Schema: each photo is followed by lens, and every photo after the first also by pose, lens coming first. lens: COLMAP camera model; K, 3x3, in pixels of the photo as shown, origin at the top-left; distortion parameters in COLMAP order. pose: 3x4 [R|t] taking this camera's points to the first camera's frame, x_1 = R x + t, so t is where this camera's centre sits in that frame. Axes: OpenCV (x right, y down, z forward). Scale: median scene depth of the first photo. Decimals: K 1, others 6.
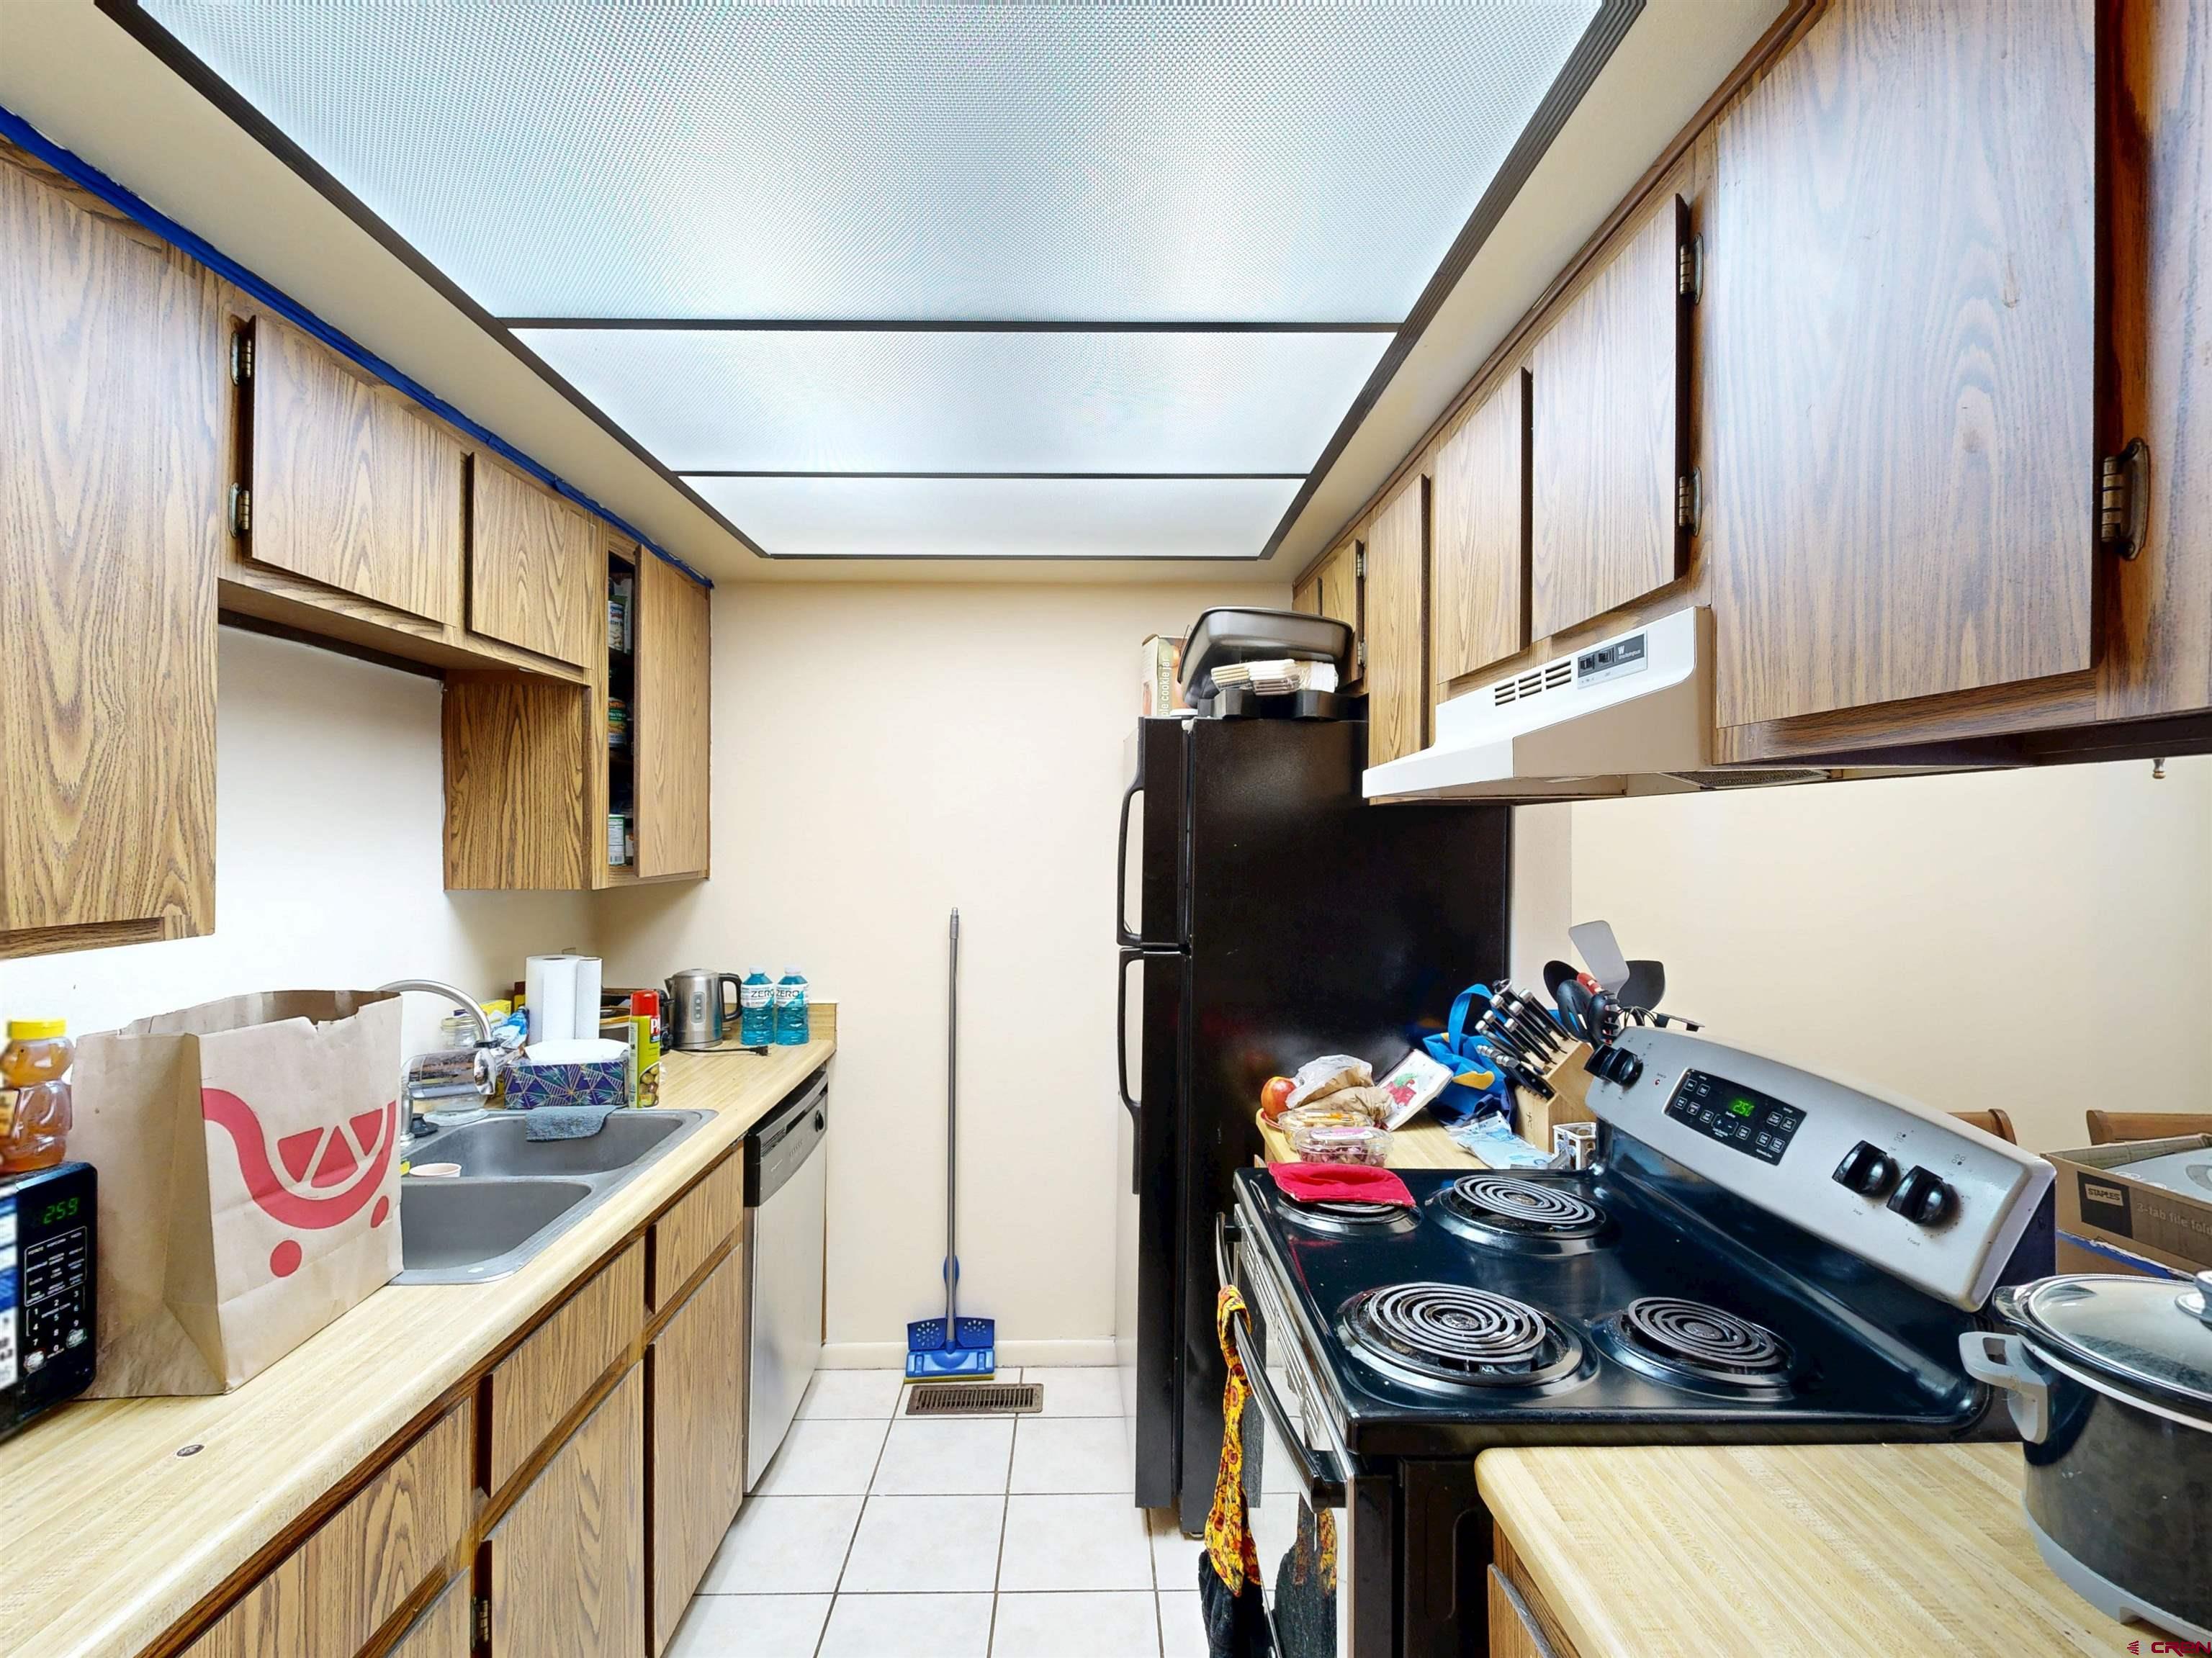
lens RADIAL K [[1083.4, 0, 1106.0], [0, 1083.4, 829.0], [0, 0, 1]] dist [-0.000696, 0.000277]
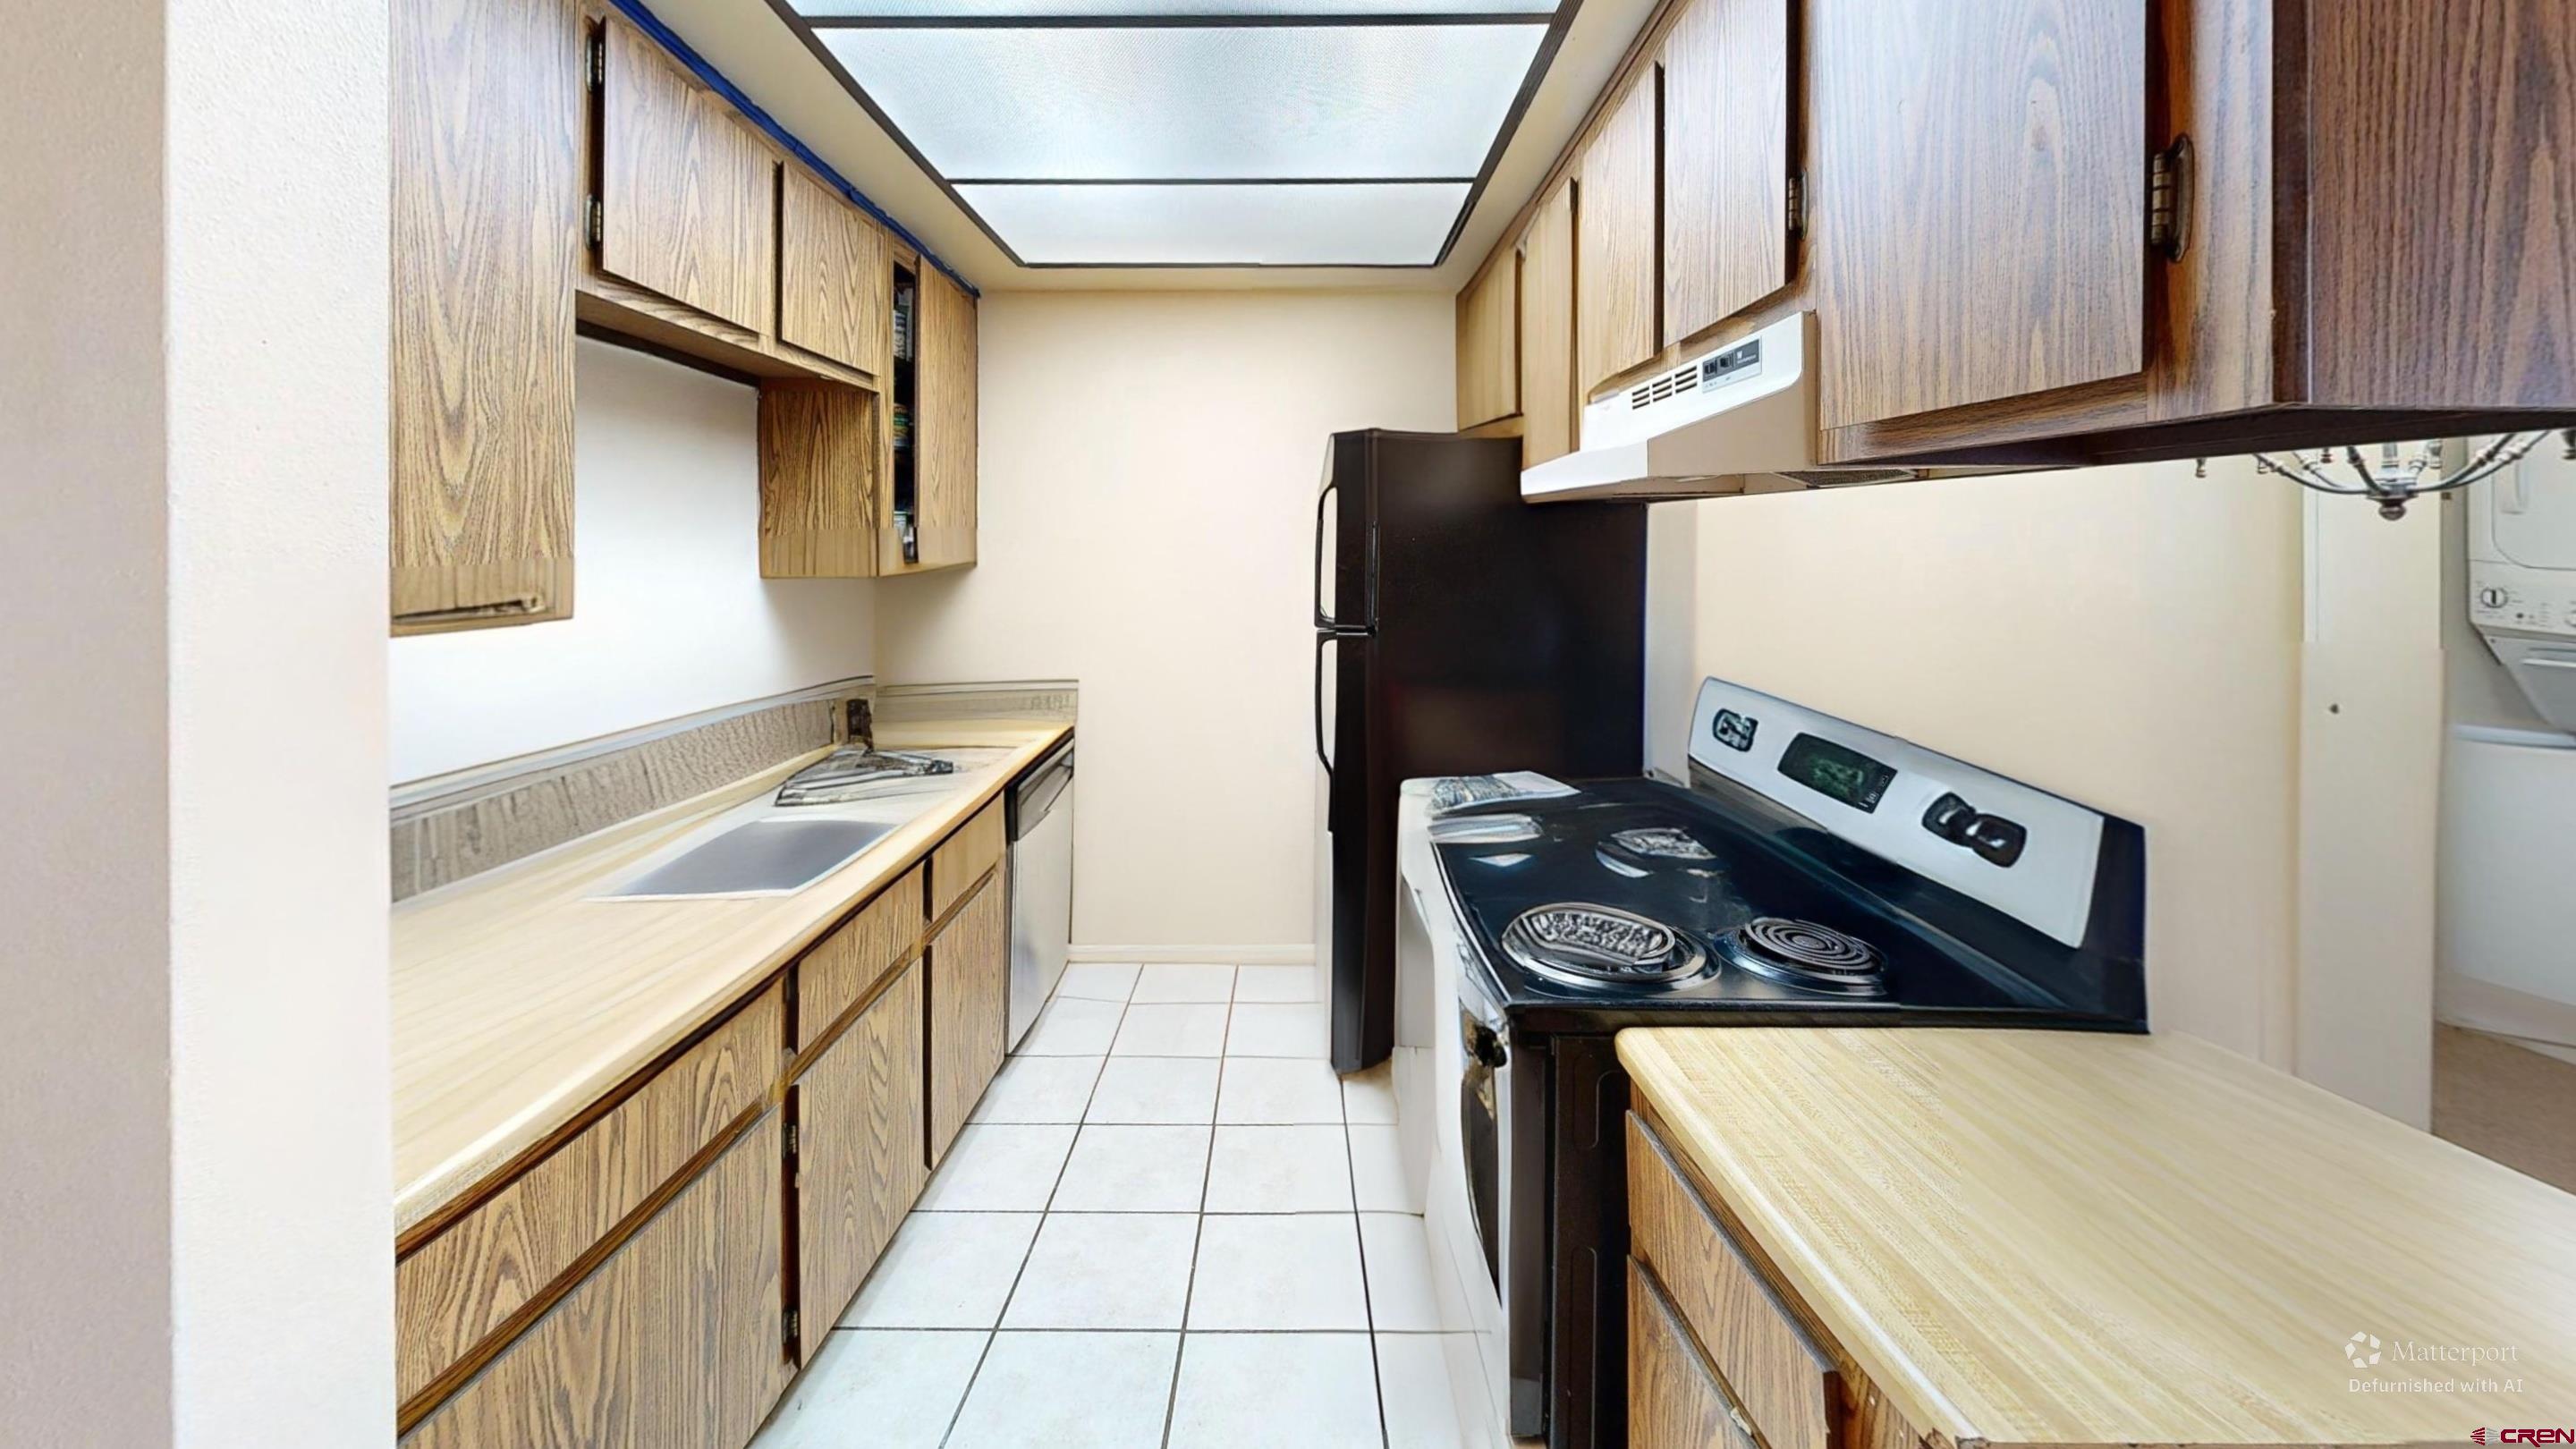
lens RADIAL K [[904.3, 0, 1288.2], [0, 904.3, 890.3], [0, 0, 1]] dist [-0.000350, 0.000028]
pose [[0.999815, 0.000065, -0.019254, 0.000261], [-0.000029, 0.999998, 0.001859, 0.423930], [0.019254, -0.001858, 0.999813, -0.001163]]
